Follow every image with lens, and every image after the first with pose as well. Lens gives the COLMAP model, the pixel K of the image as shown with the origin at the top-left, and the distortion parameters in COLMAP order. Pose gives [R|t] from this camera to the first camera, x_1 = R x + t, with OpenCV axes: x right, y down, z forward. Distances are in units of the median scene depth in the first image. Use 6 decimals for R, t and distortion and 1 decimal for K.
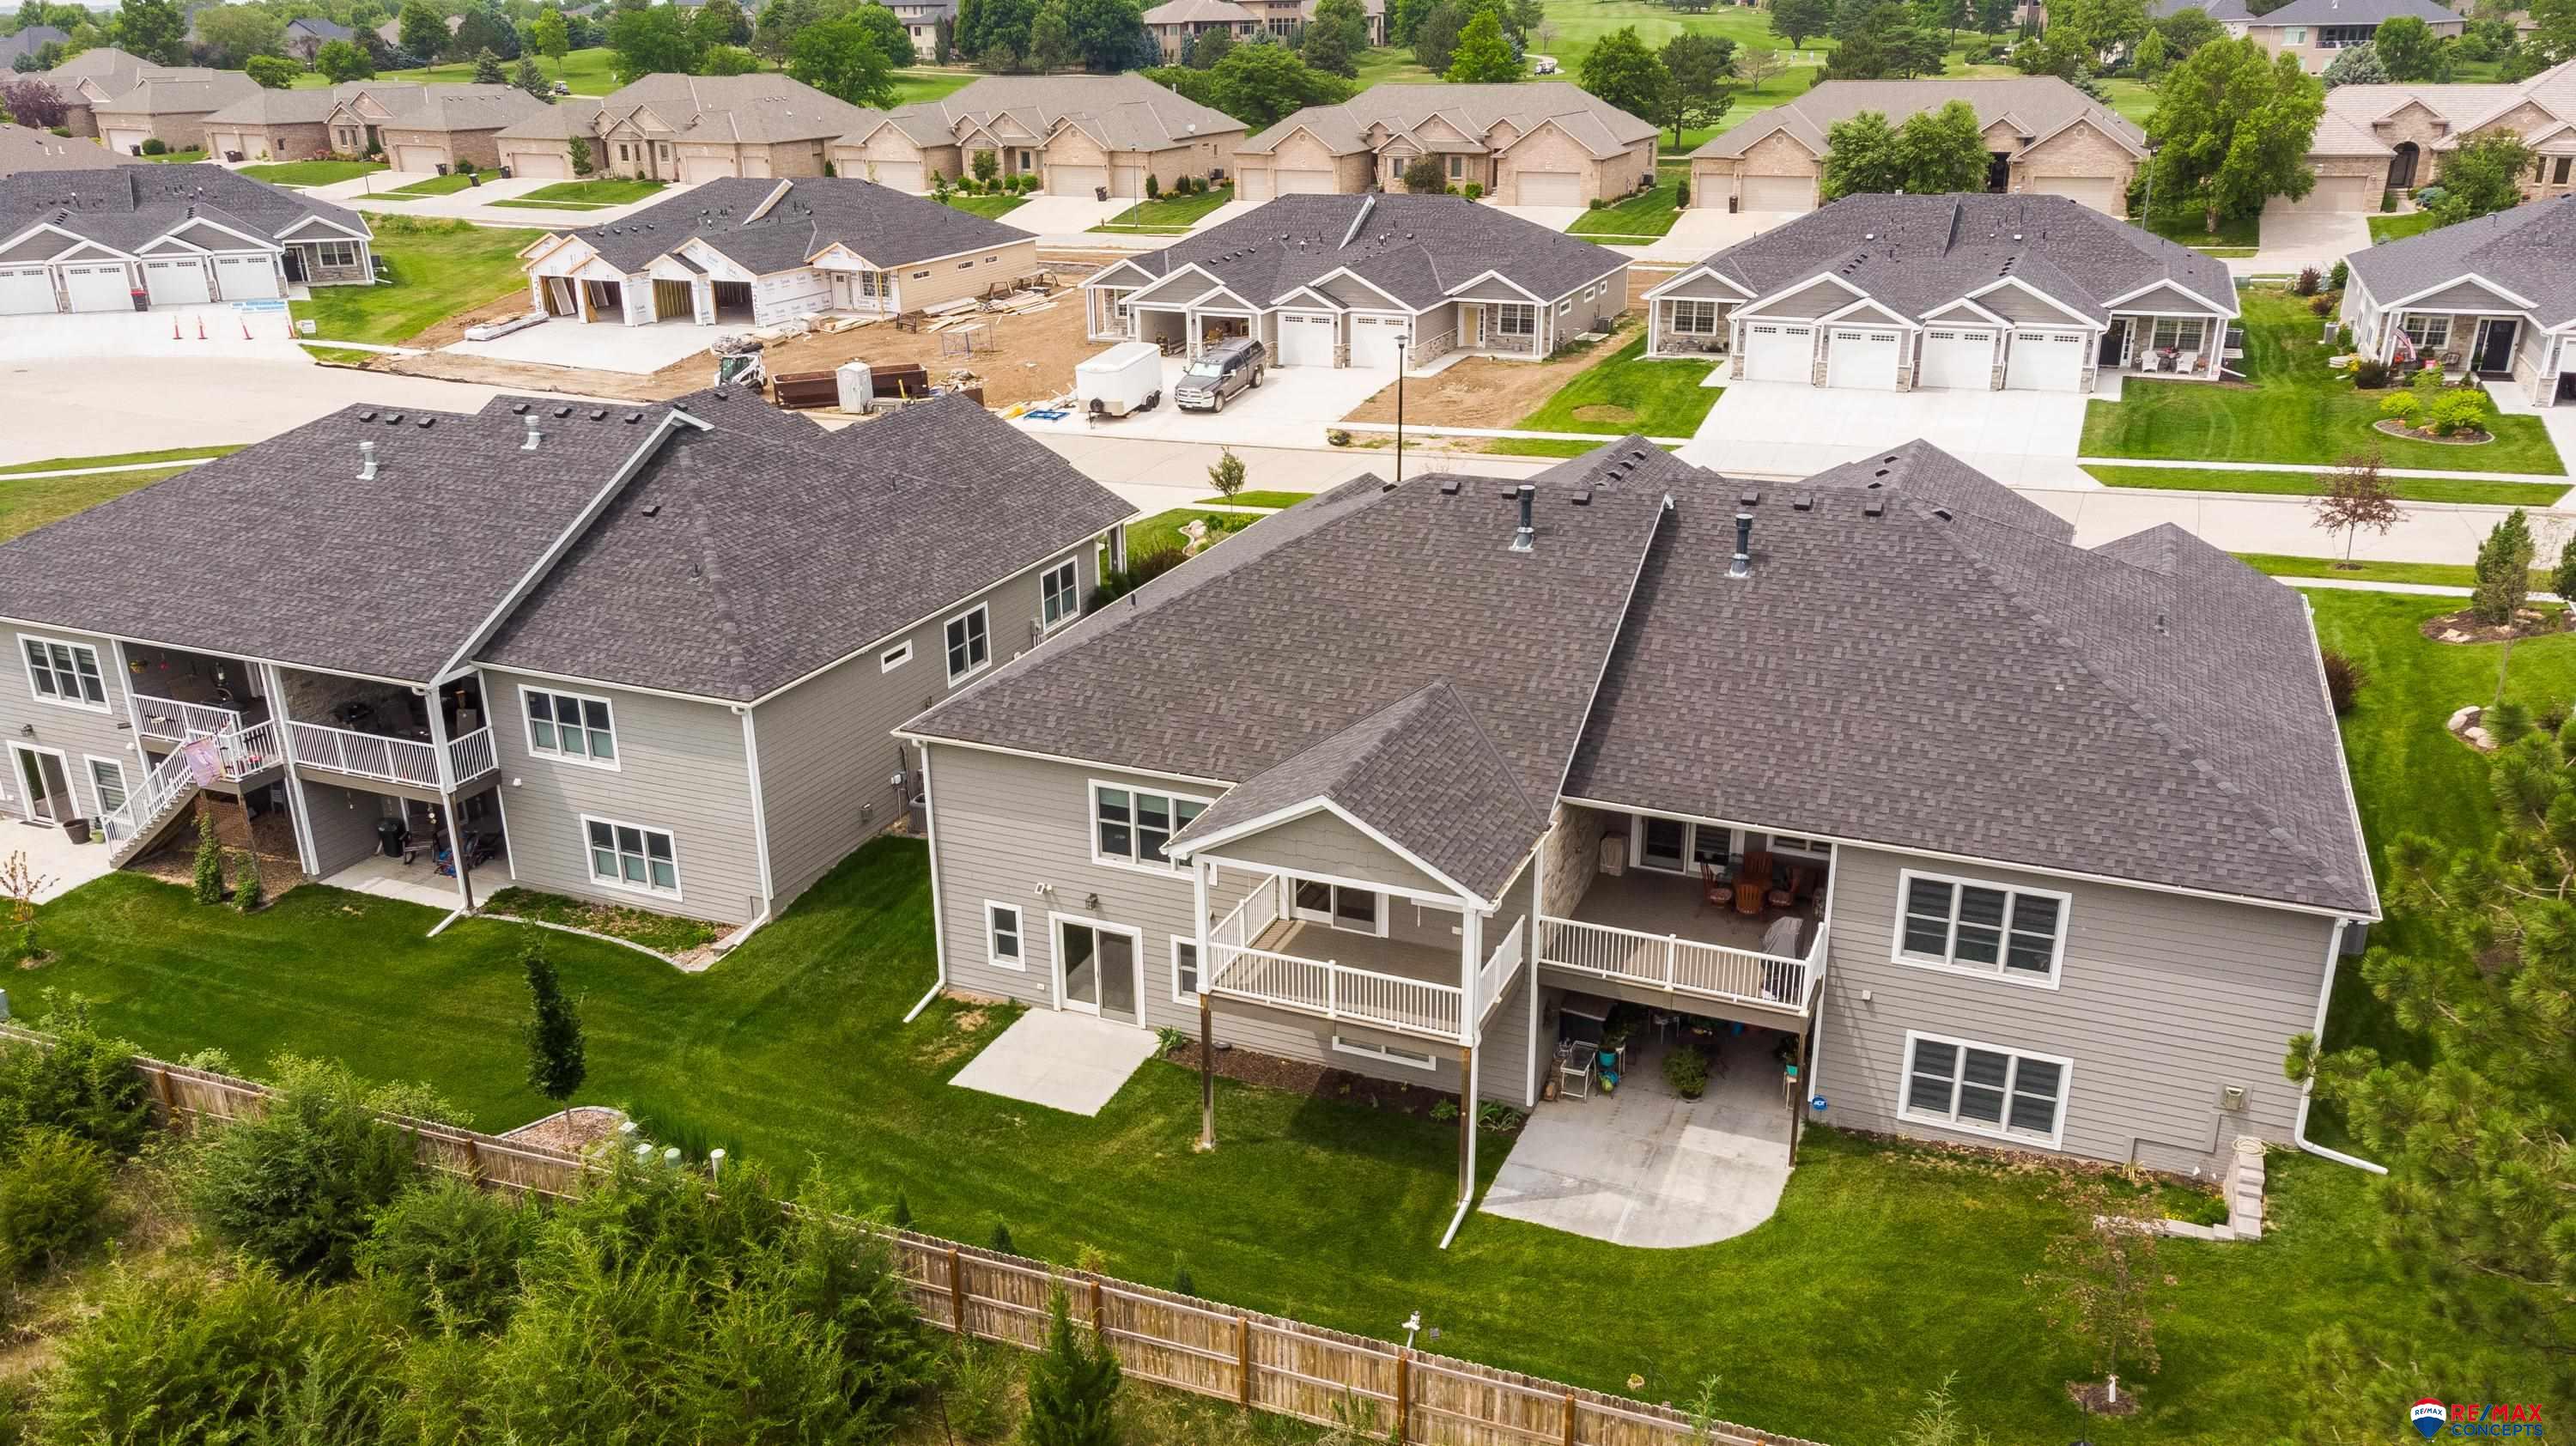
lens RADIAL K [[1892.5, 0, 1324.8], [0, 1892.5, 722.6], [0, 0, 1]] dist [0.068913, 0.001973]
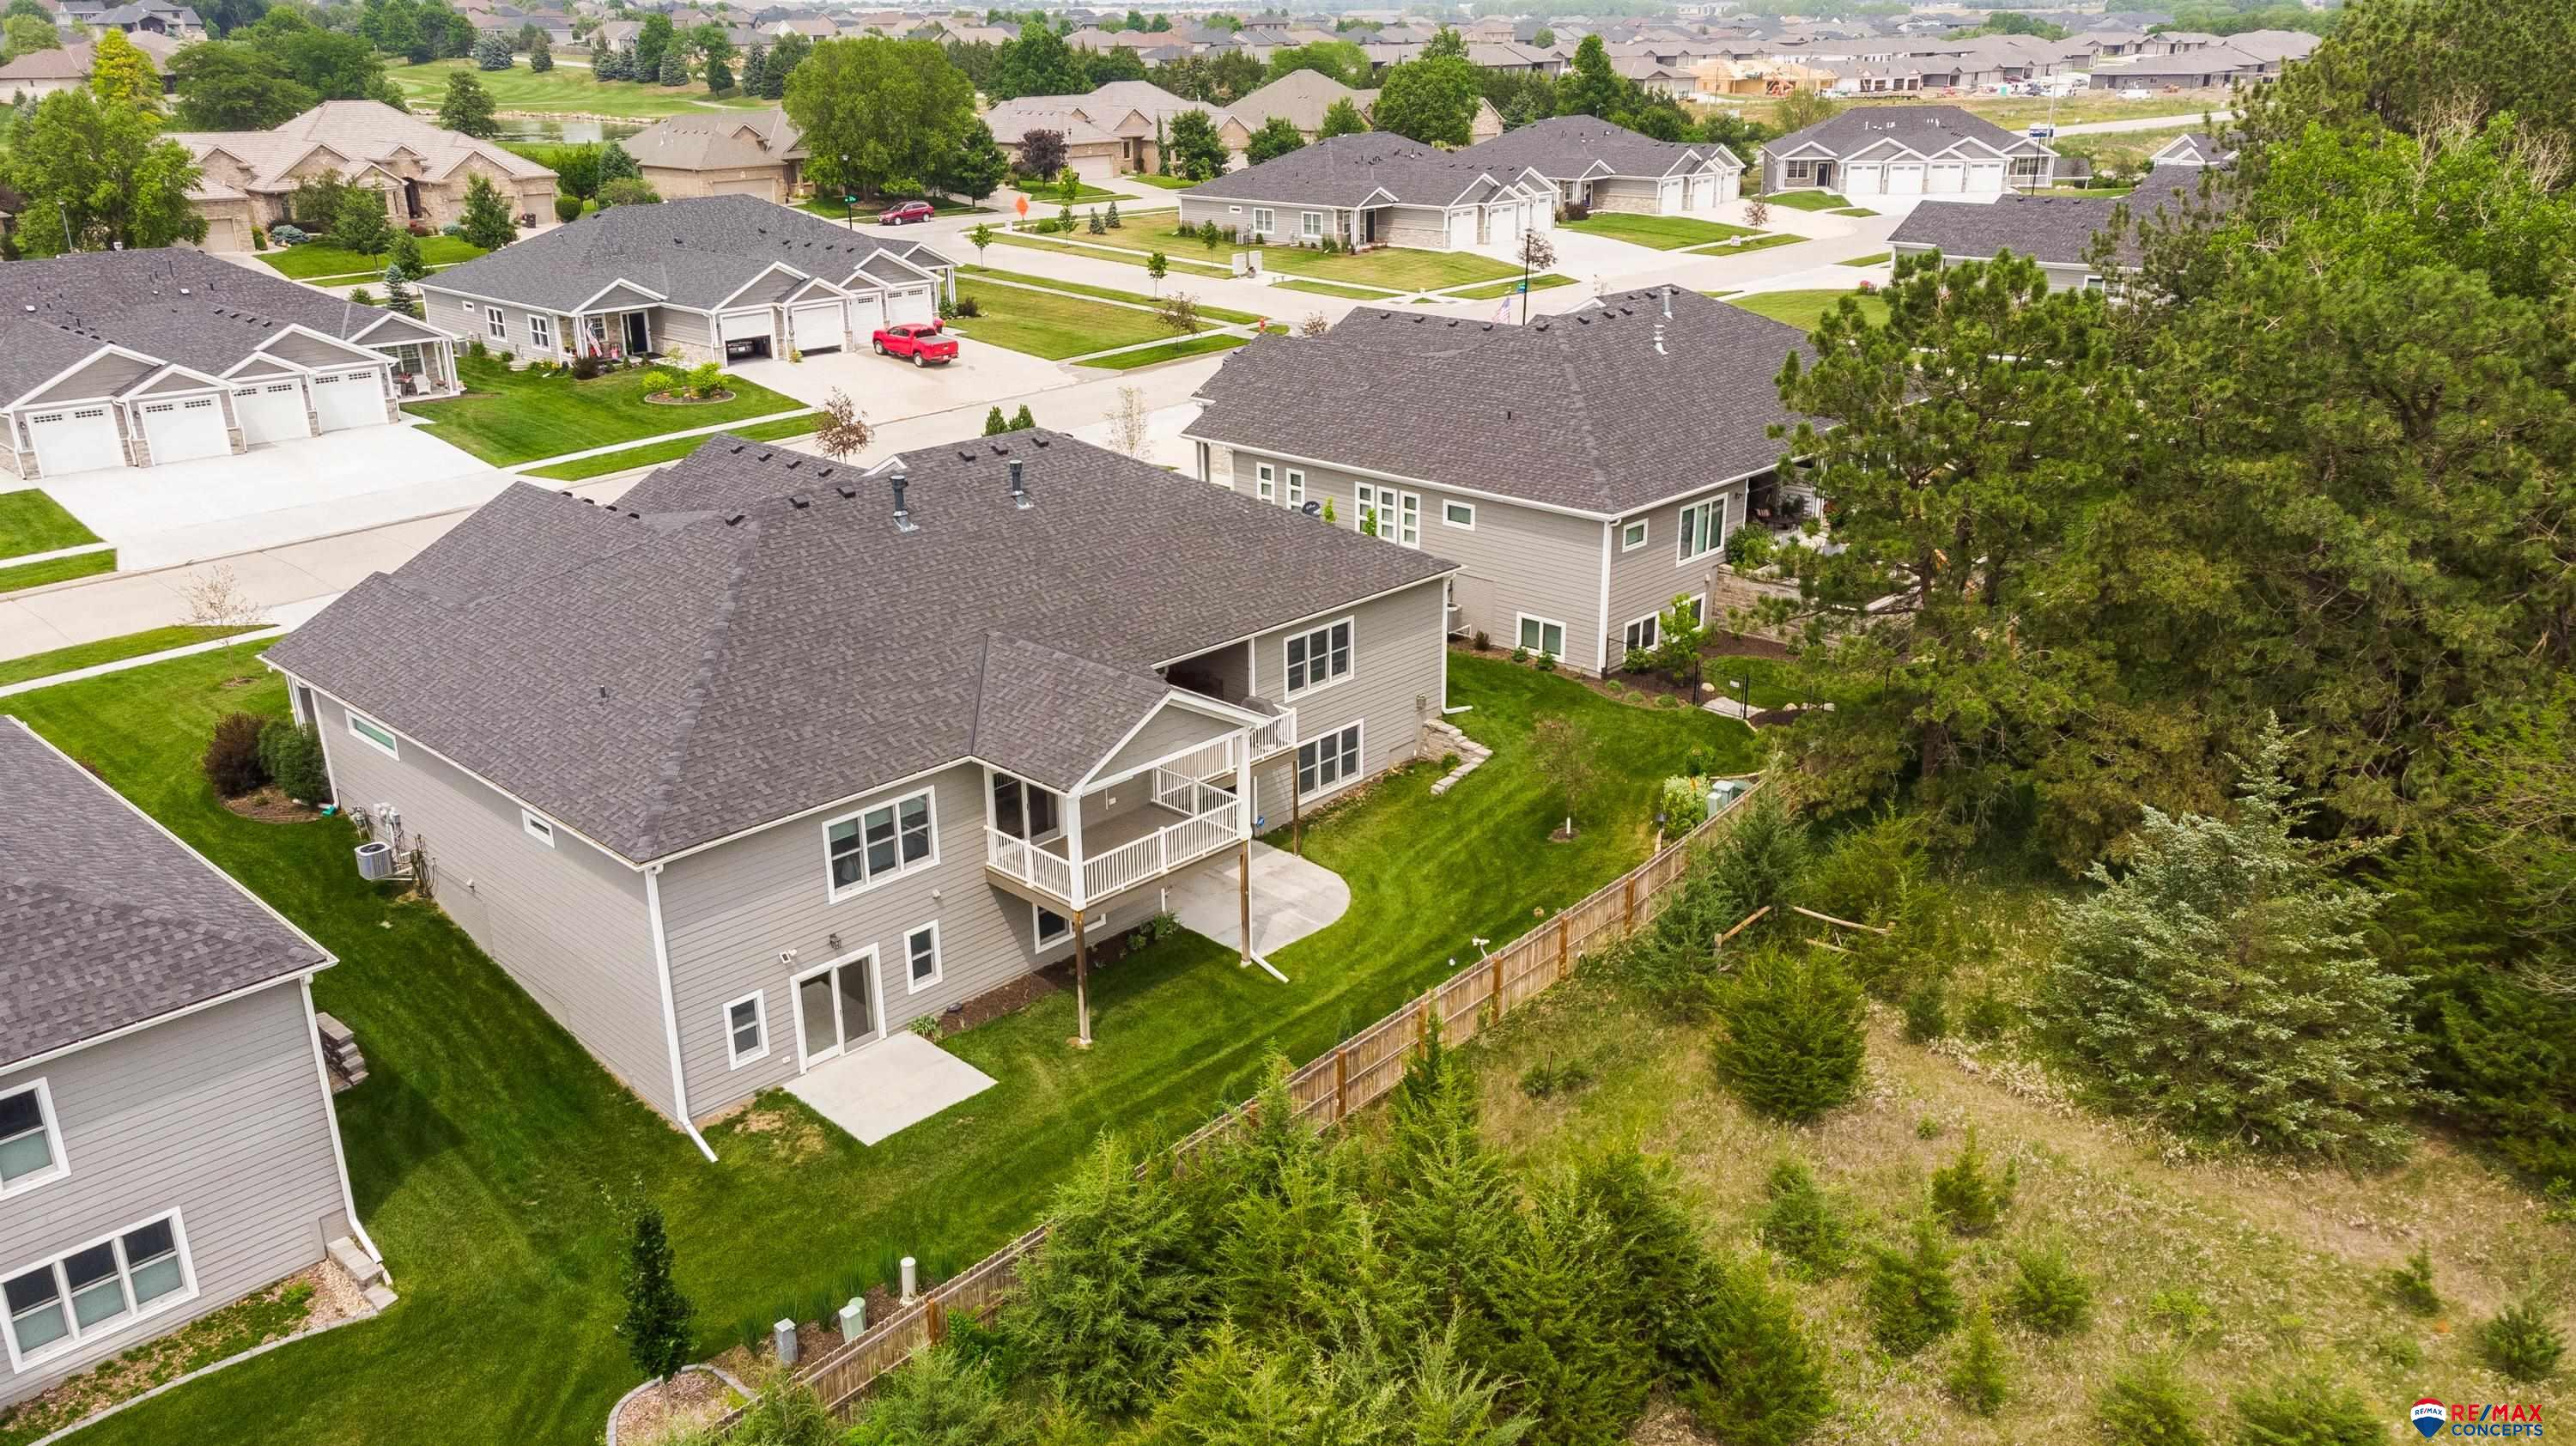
lens RADIAL K [[1933.0, 0, 1288.0], [0, 1933.0, 723.0], [0, 0, 1]] dist [0.045707, -0.001355]
pose [[0.352930, -0.314196, 0.881318, -0.943918], [0.333370, 0.922342, 0.195322, -0.141527], [-0.874245, 0.224870, 0.430266, 0.307837]]
